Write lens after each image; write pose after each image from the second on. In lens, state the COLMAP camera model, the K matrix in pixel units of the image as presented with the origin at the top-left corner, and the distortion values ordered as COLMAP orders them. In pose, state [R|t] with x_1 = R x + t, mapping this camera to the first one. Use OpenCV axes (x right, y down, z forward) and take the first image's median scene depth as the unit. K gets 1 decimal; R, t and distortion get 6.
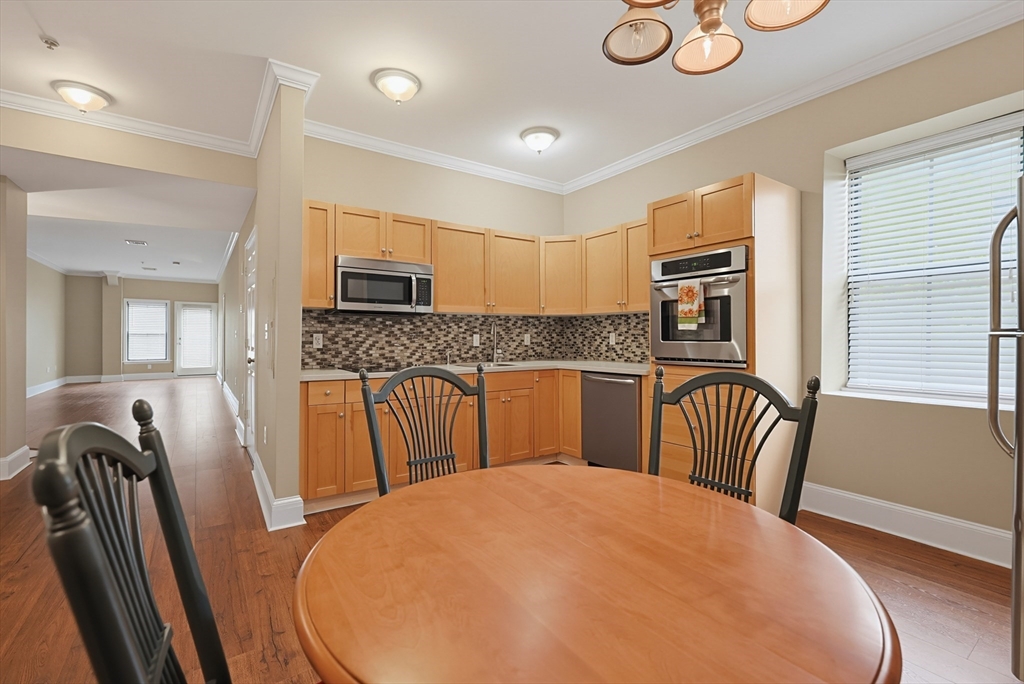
lens RADIAL K [[444.9, 0, 505.4], [0, 444.9, 337.0], [0, 0, 1]] dist [0.000409, -0.000012]
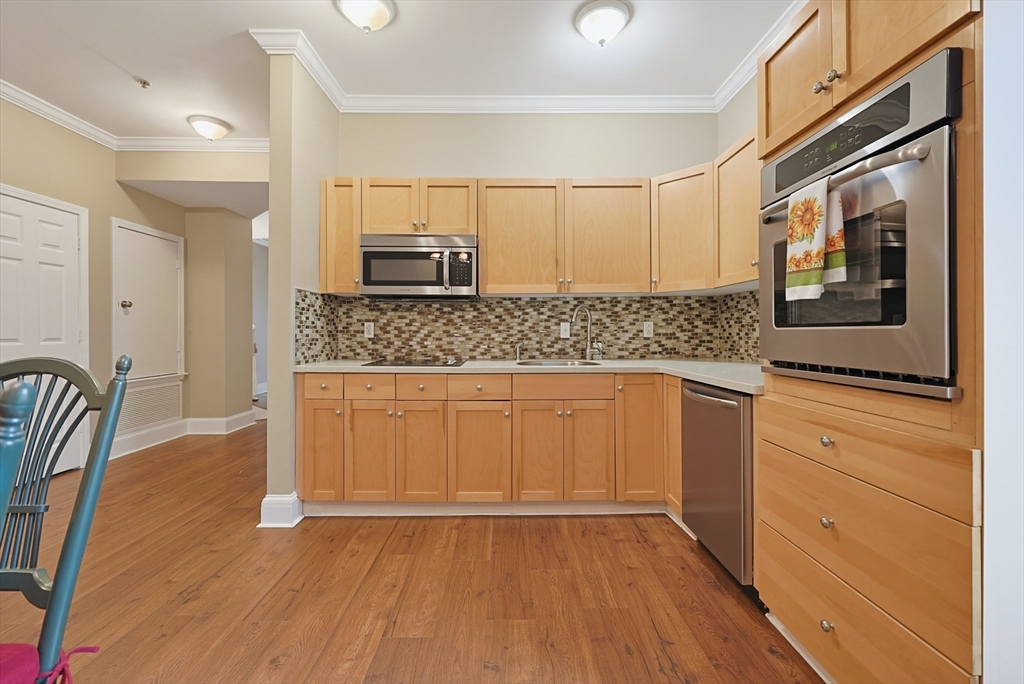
lens RADIAL K [[438.6, 0, 510.6], [0, 438.6, 335.3], [0, 0, 1]] dist [0.000027, 0.000075]
pose [[0.830622, 0.003985, -0.556822, 0.292003], [0.000181, 0.999972, 0.007427, 0.011056], [0.556836, -0.006270, 0.830599, 0.340010]]
